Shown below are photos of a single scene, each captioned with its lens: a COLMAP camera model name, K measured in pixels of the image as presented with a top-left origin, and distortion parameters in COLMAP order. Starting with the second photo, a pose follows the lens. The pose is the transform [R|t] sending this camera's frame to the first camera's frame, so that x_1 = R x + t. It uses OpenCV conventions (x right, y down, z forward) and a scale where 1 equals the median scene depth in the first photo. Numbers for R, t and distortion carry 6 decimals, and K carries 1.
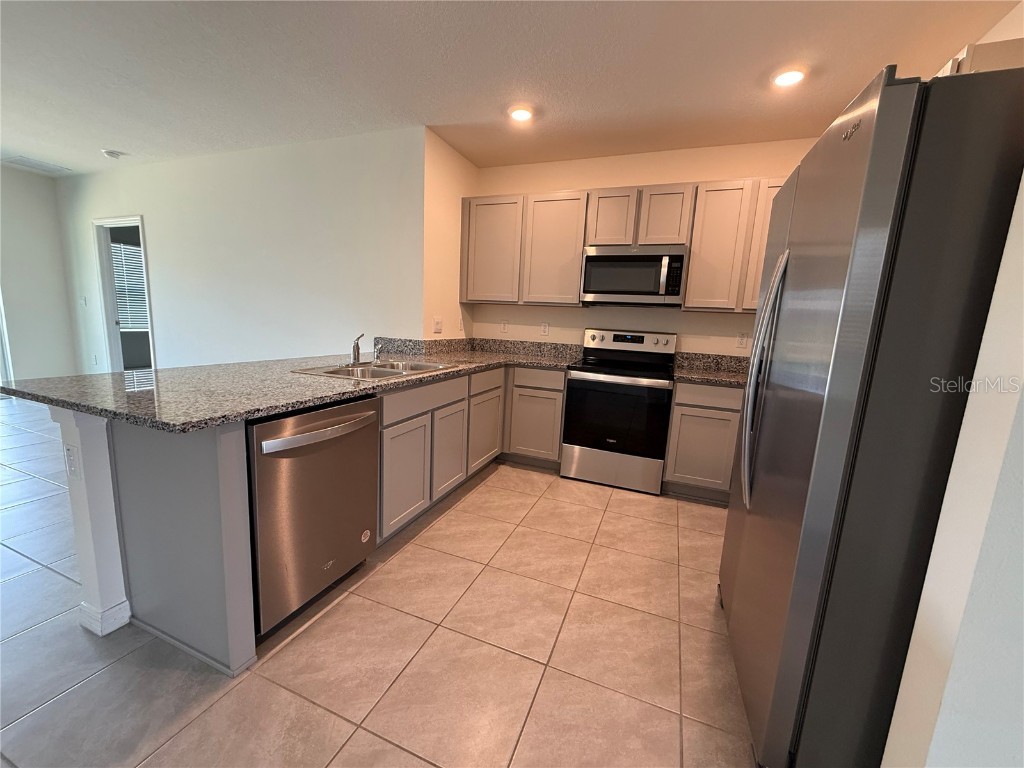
lens RADIAL K [[407.7, 0, 509.2], [0, 407.7, 384.7], [0, 0, 1]] dist [0.000637, -0.000035]
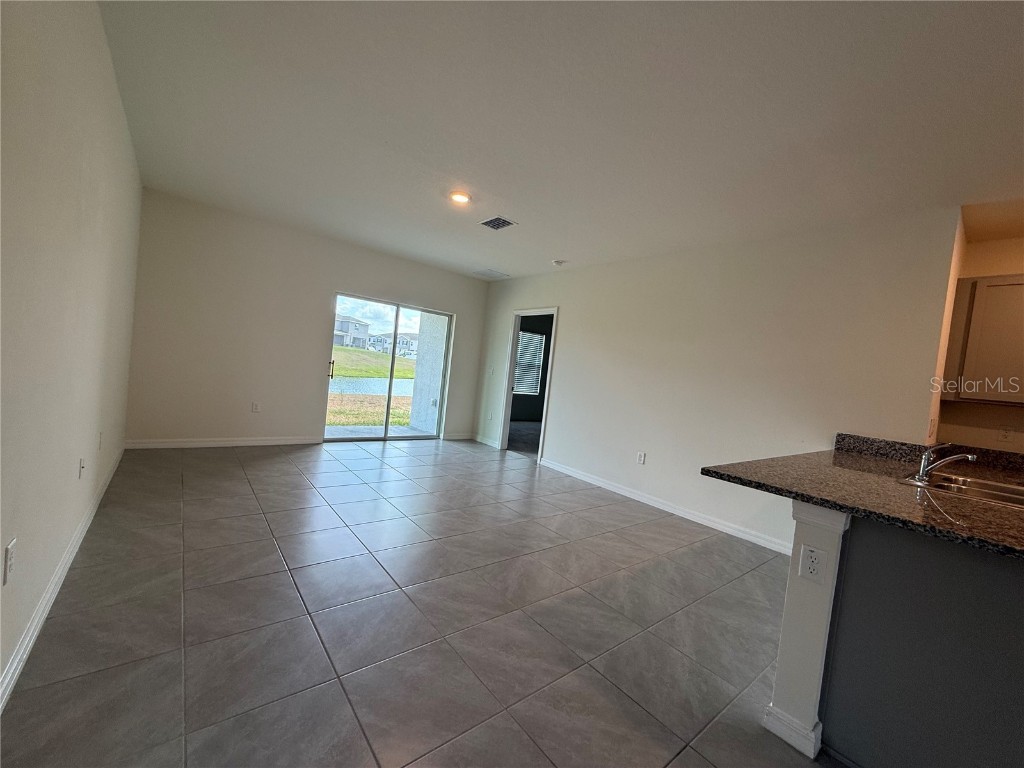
lens RADIAL K [[407.7, 0, 509.2], [0, 407.7, 384.7], [0, 0, 1]] dist [0.000637, -0.000035]
pose [[0.872473, 0.063504, -0.484518, -0.564119], [-0.142287, 0.981571, -0.127564, -0.004535], [0.467488, 0.180237, 0.865430, -0.137432]]
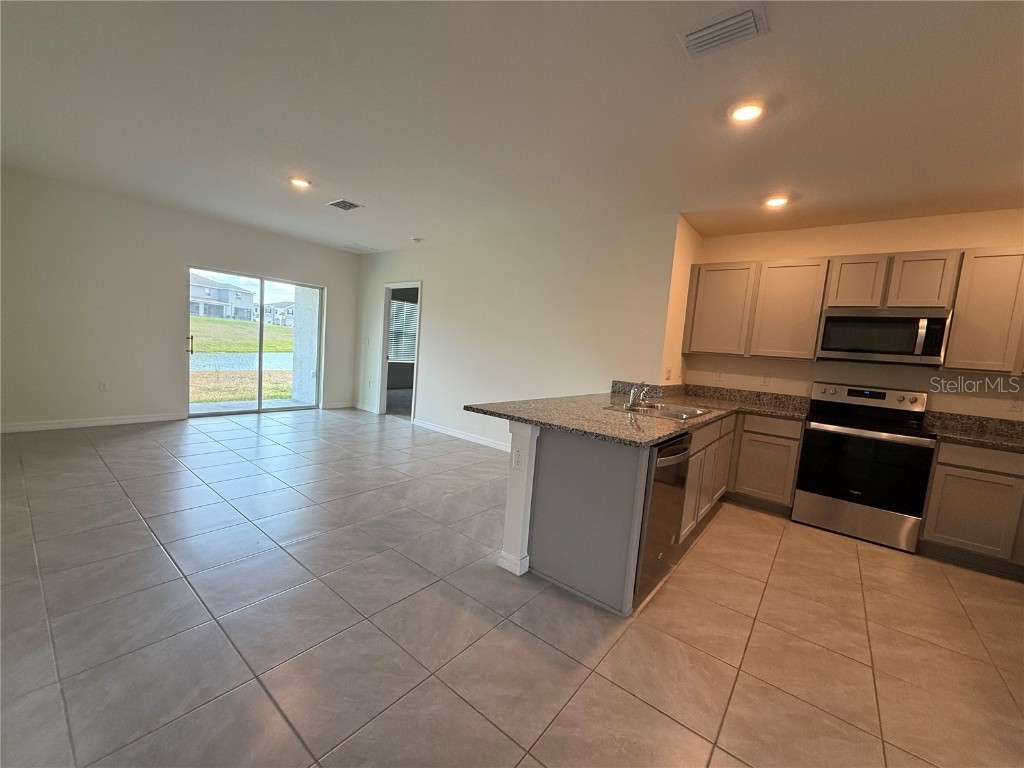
lens RADIAL K [[407.7, 0, 509.2], [0, 407.7, 384.7], [0, 0, 1]] dist [0.000637, -0.000035]
pose [[0.957561, 0.052887, -0.283339, -0.298731], [-0.076993, 0.994235, -0.074623, 0.010169], [0.277759, 0.093271, 0.956112, -0.251251]]
